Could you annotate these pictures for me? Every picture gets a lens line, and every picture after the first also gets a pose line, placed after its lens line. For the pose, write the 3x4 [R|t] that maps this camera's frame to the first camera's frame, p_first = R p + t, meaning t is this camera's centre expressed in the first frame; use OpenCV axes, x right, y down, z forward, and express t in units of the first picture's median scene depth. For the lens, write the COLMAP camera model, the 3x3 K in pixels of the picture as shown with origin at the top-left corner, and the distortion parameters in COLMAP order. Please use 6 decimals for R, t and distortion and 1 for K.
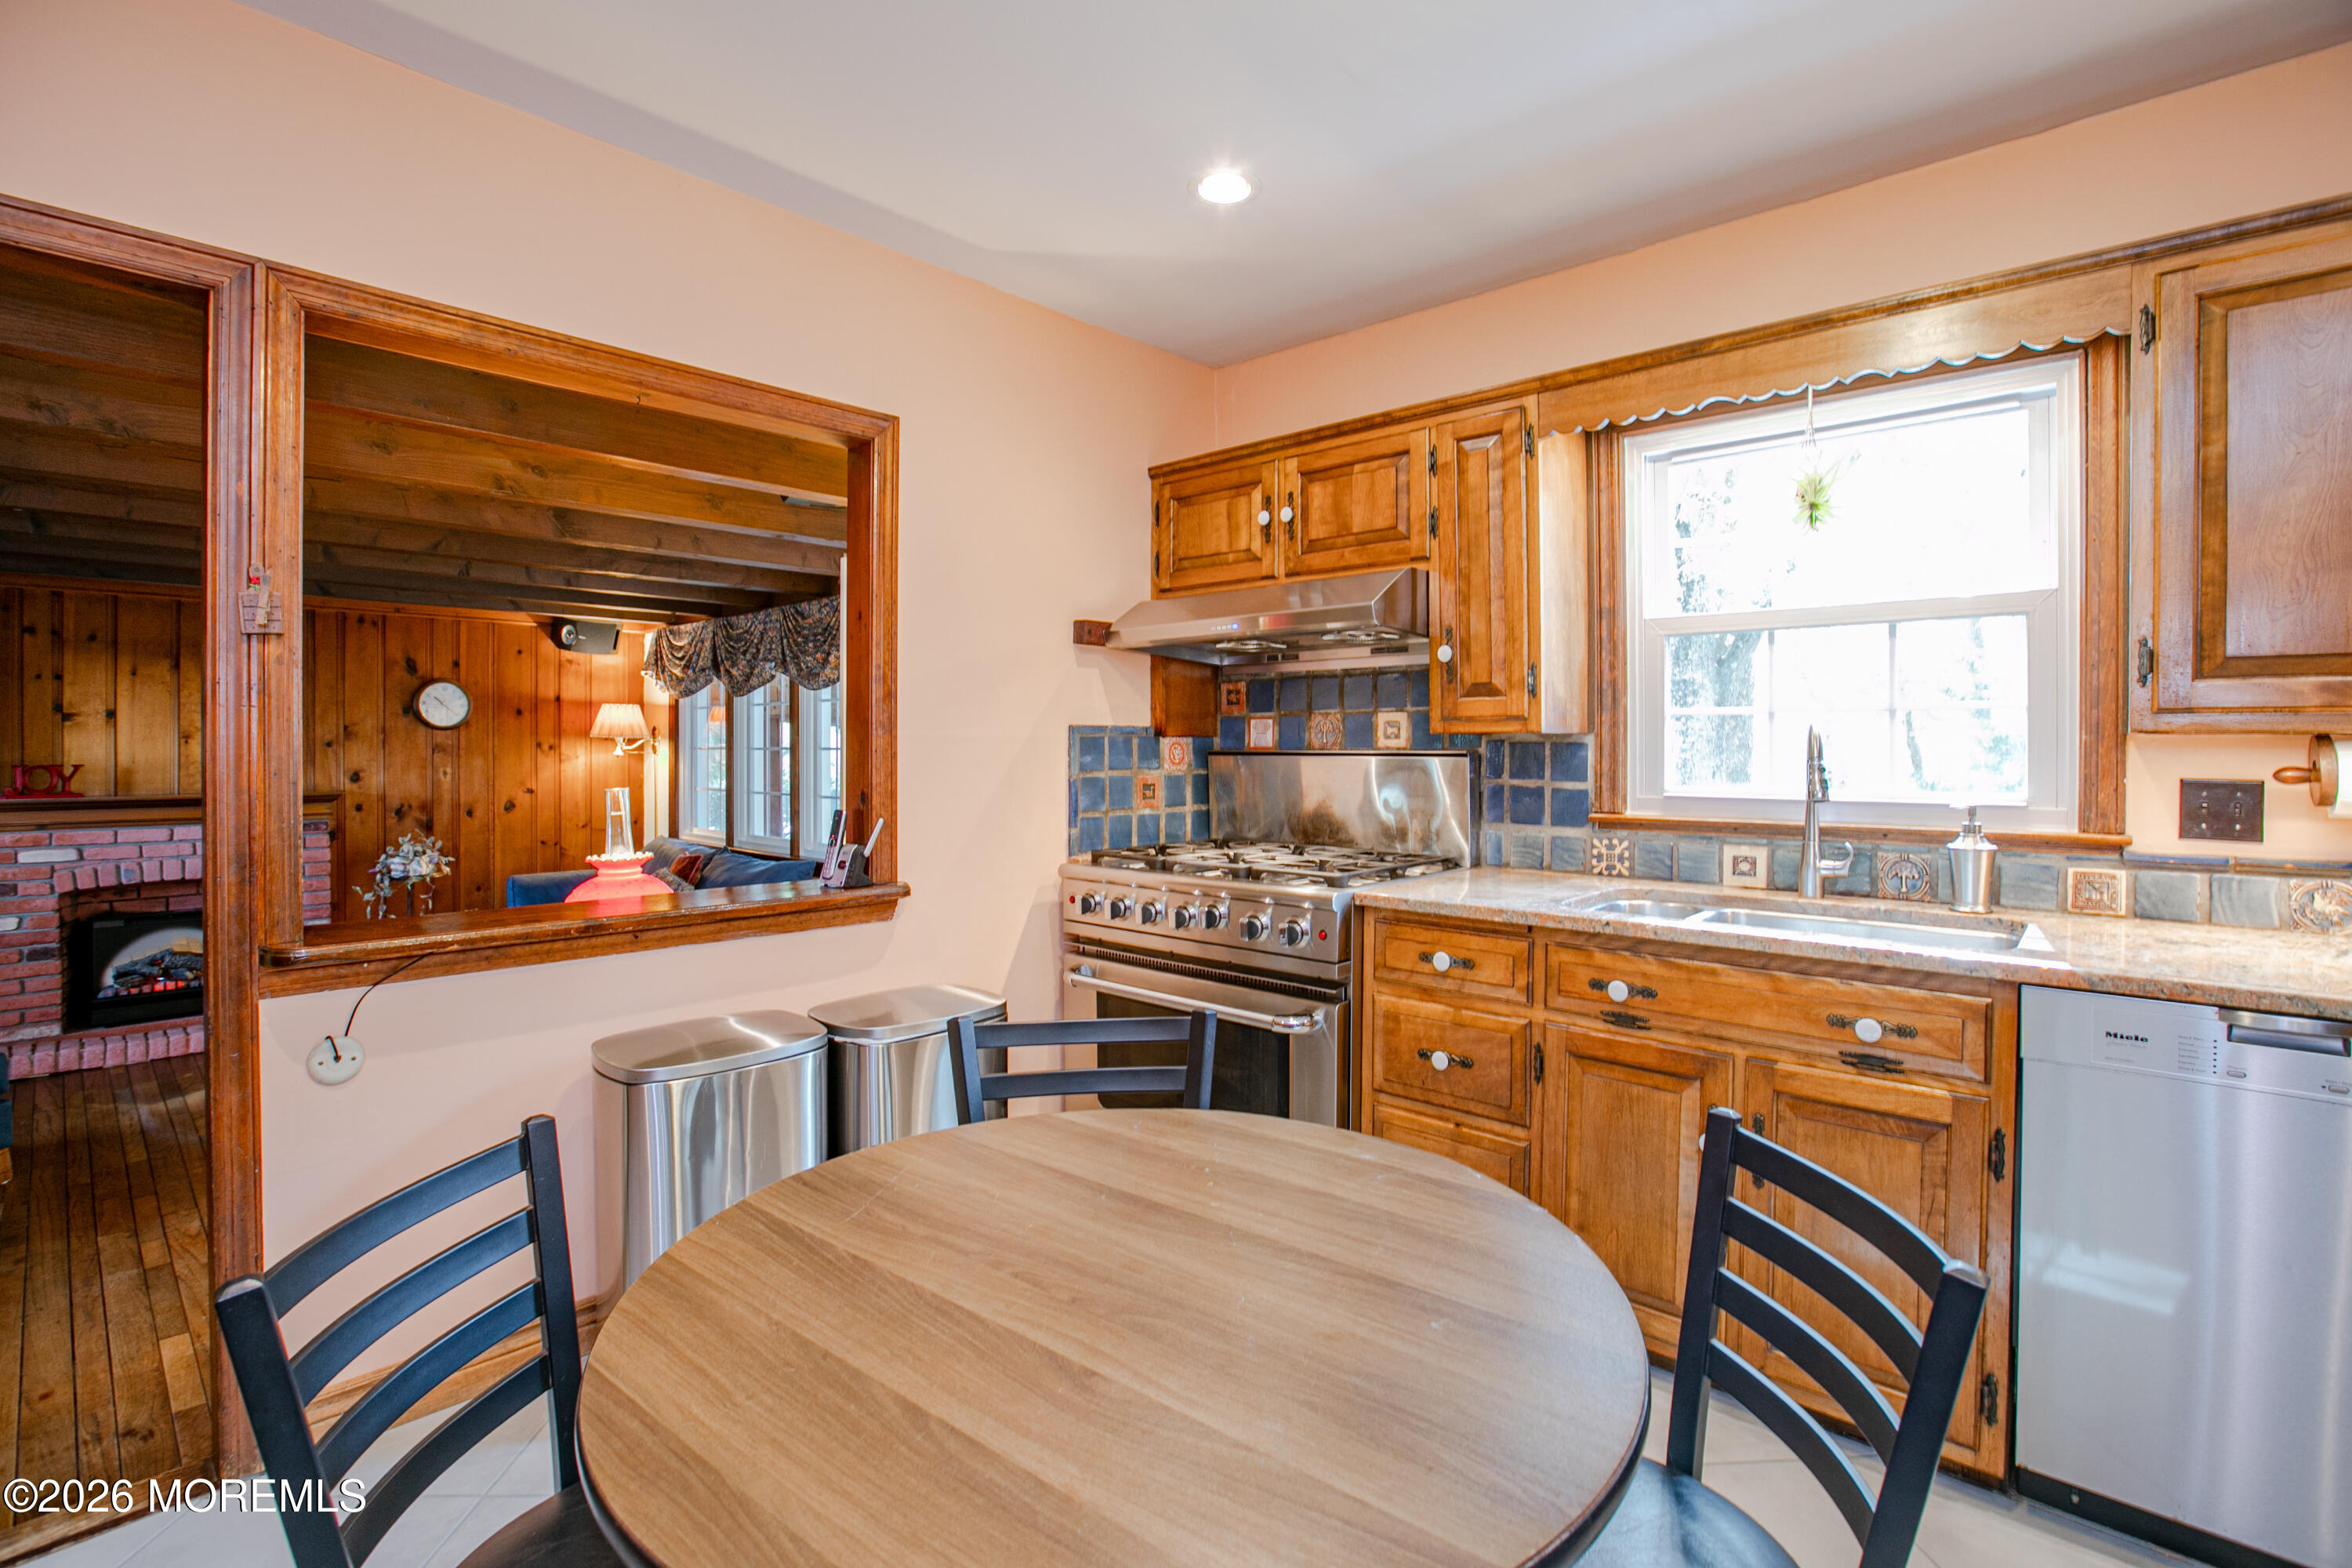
lens RADIAL K [[1132.2, 0, 1184.2], [0, 1132.2, 750.0], [0, 0, 1]] dist [-0.031983, 0.016502]
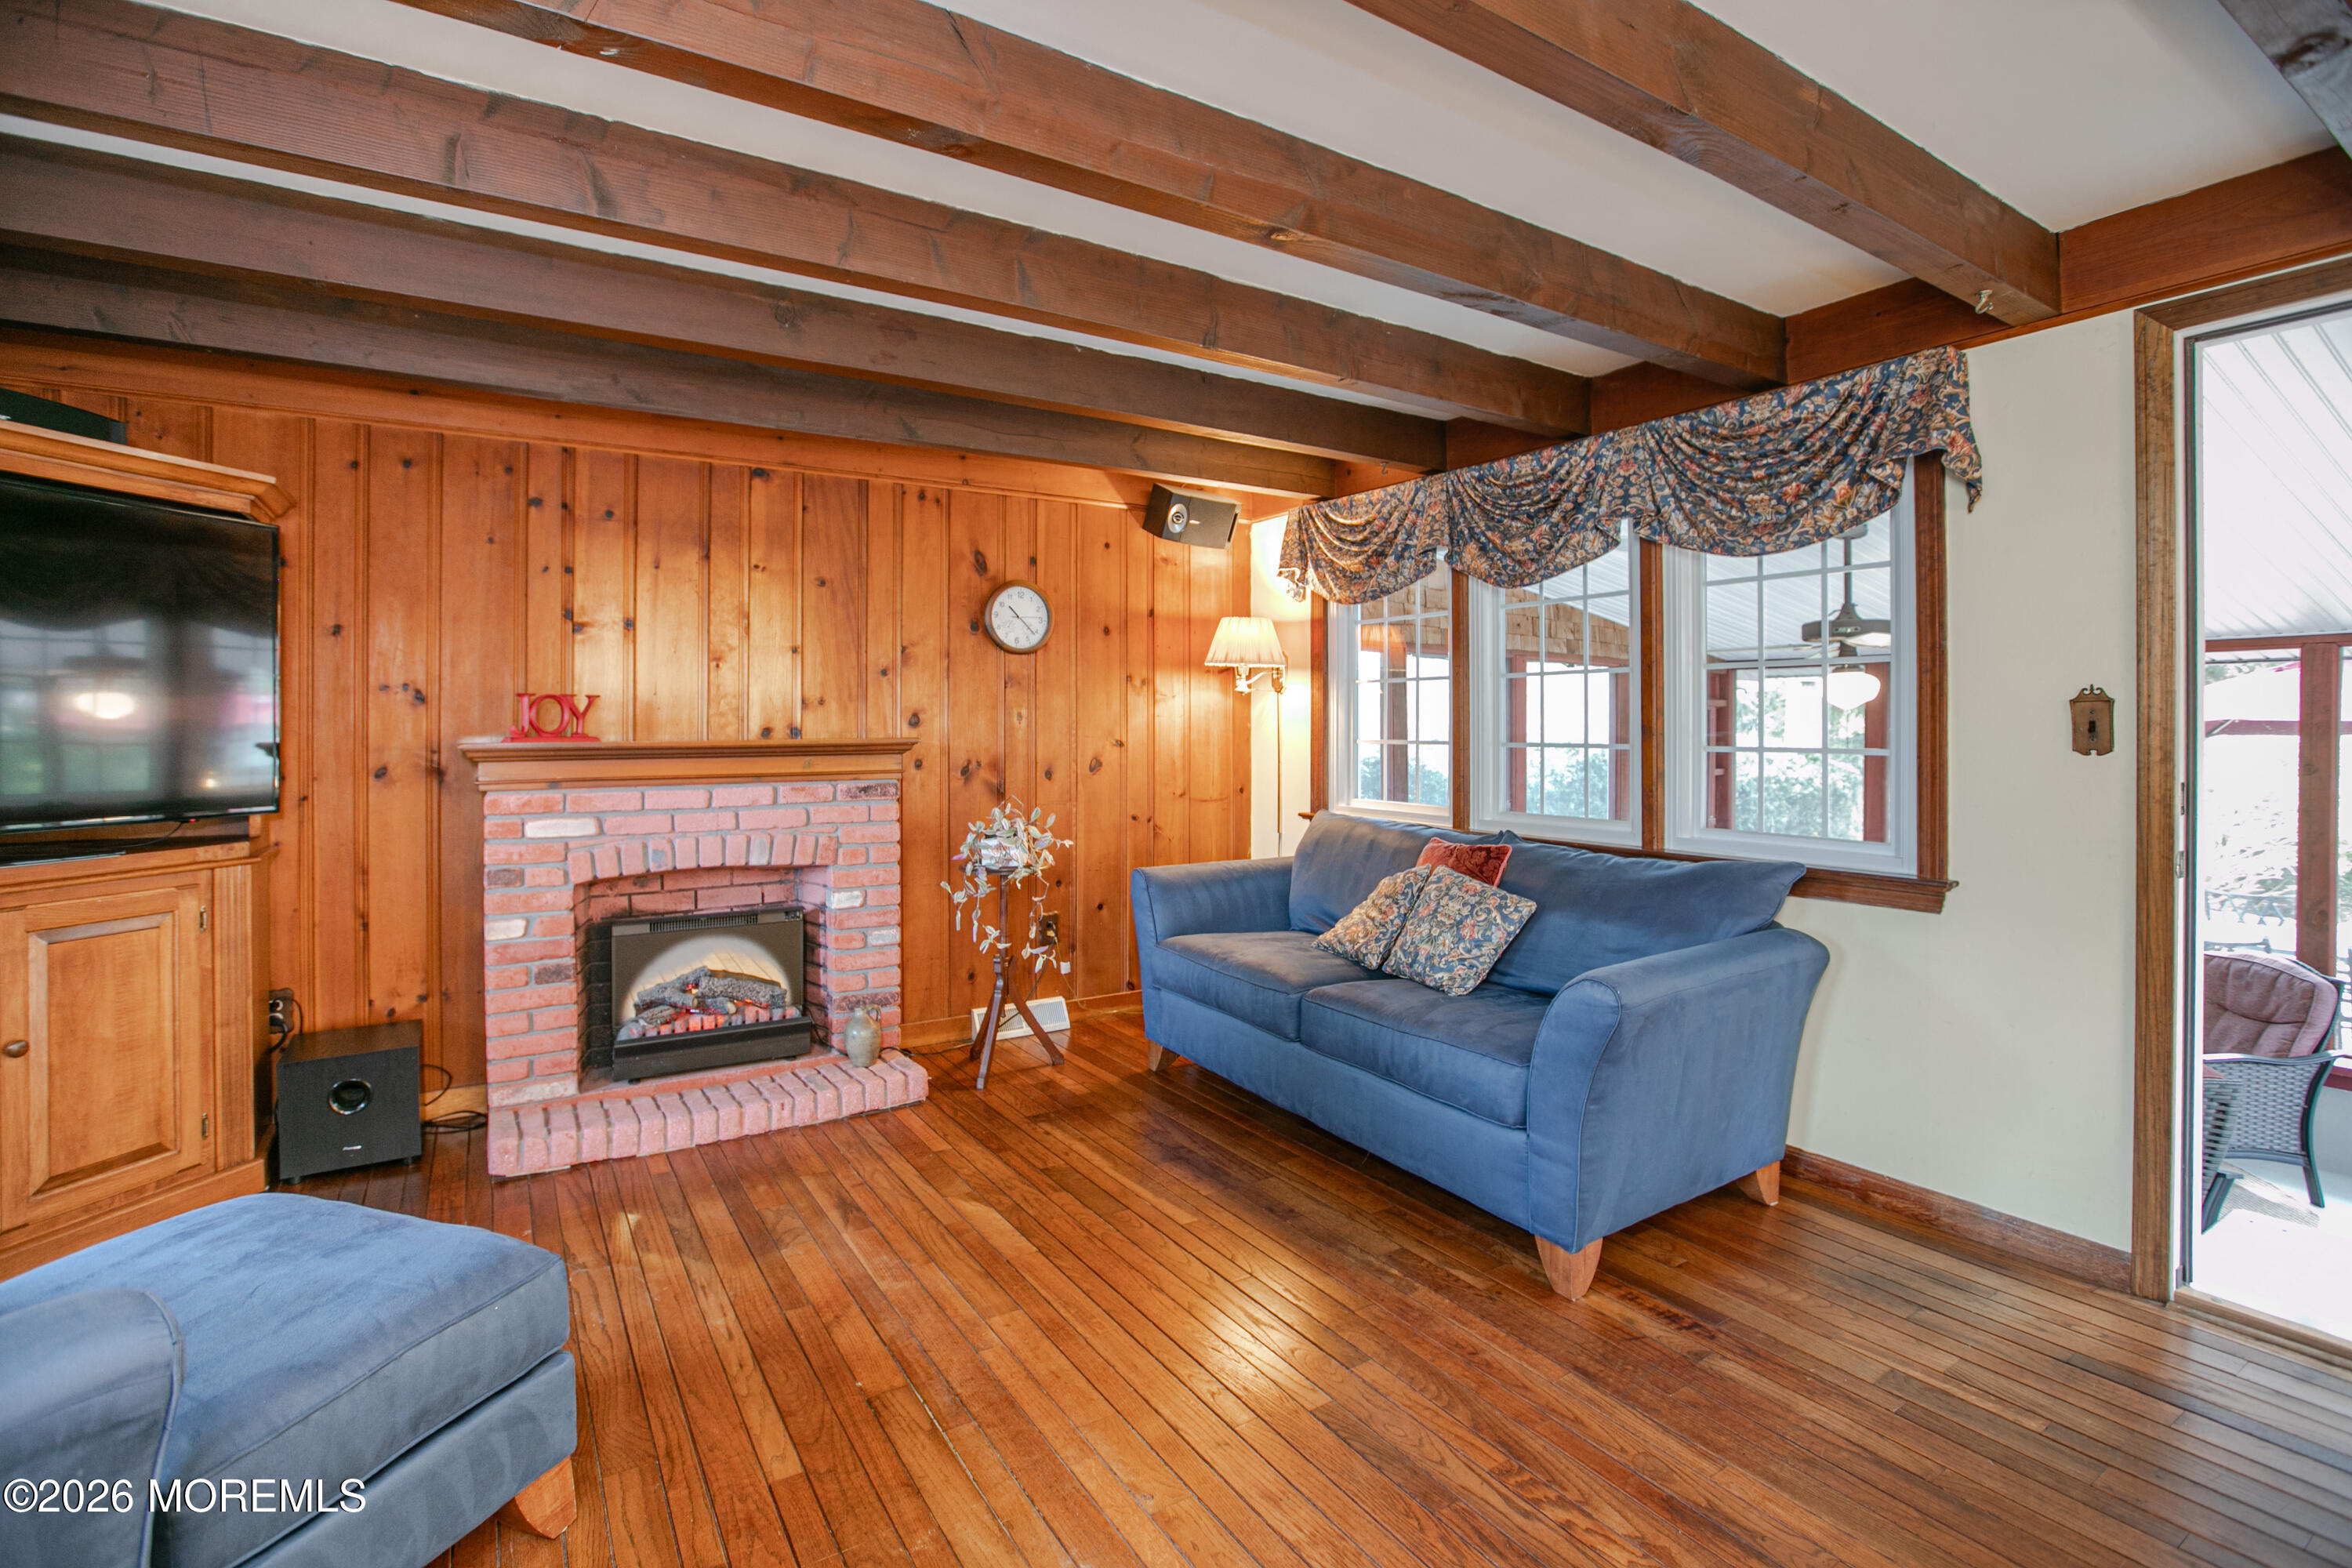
lens RADIAL K [[1165.7, 0, 1226.3], [0, 1165.7, 717.4], [0, 0, 1]] dist [-0.000760, 0.000458]
pose [[0.974833, 0.000243, -0.222934, -0.434542], [-0.001281, 0.999989, -0.004511, 0.028523], [0.222931, 0.004683, 0.974823, 0.371986]]
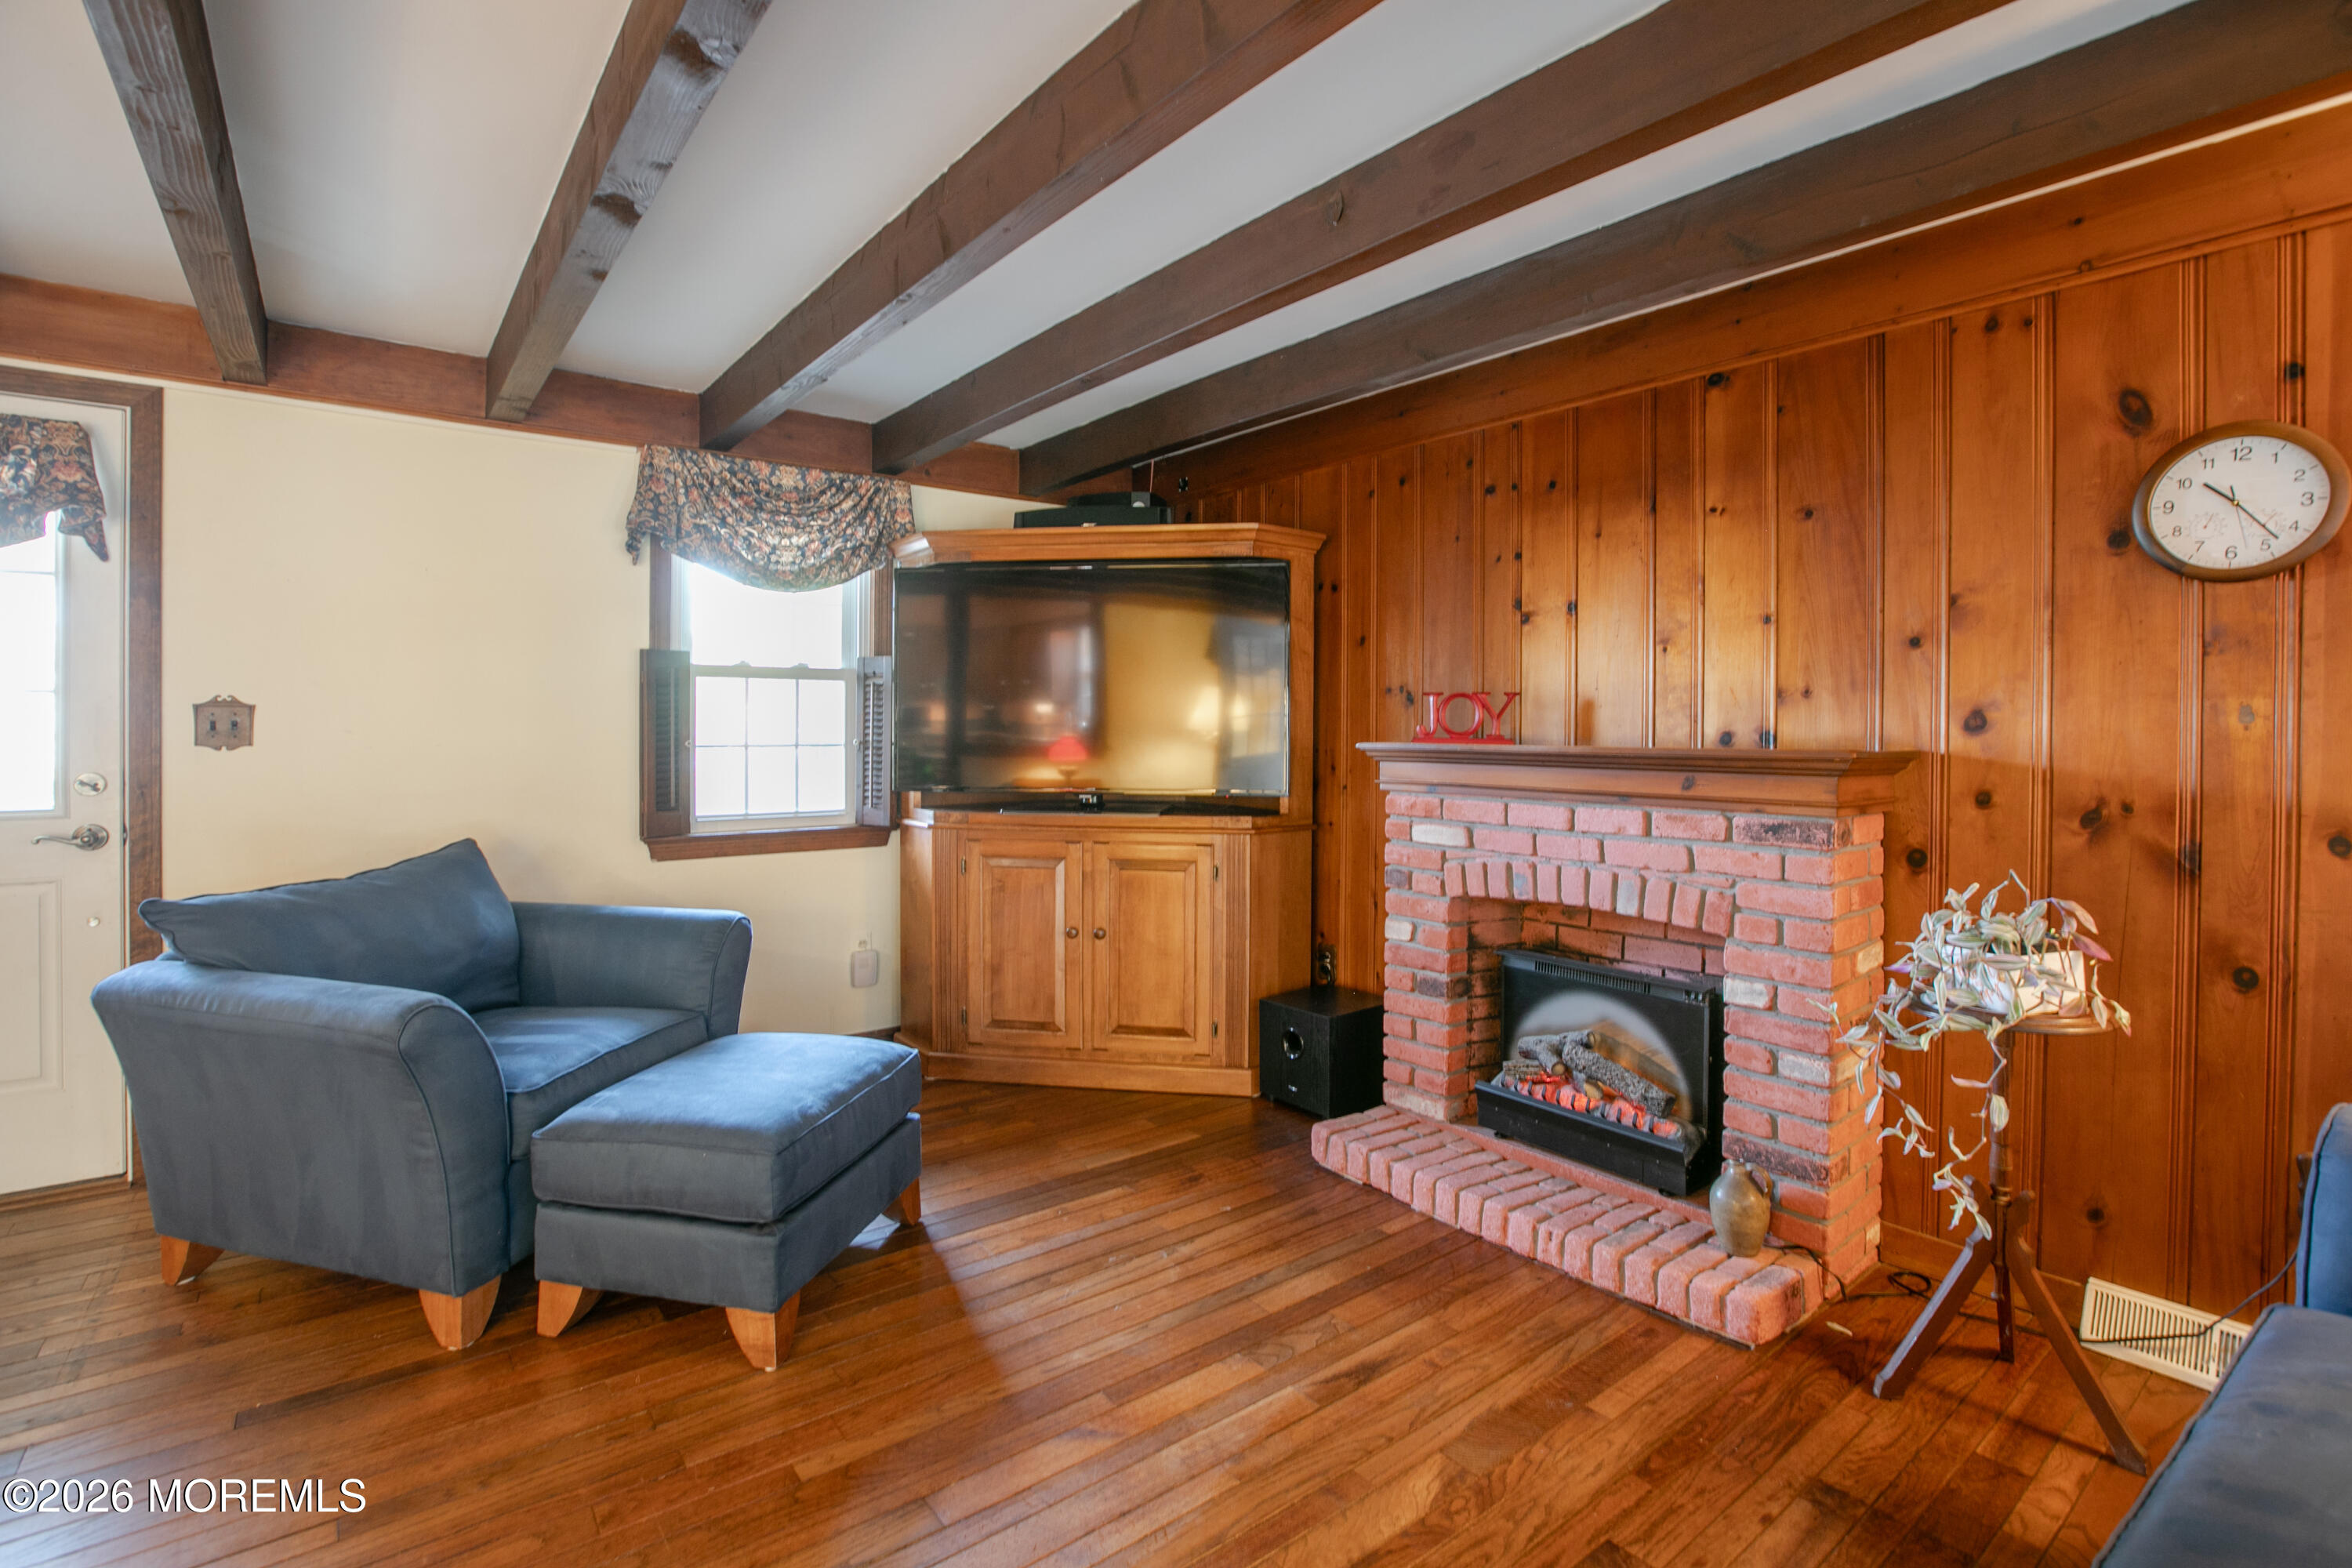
lens RADIAL K [[1156.4, 0, 1170.1], [0, 1156.4, 733.5], [0, 0, 1]] dist [-0.033566, 0.022839]
pose [[-0.173160, 0.007785, -0.984863, -0.320679], [-0.007695, 0.999928, 0.009257, 0.030083], [0.984864, 0.009182, -0.173088, 0.888542]]
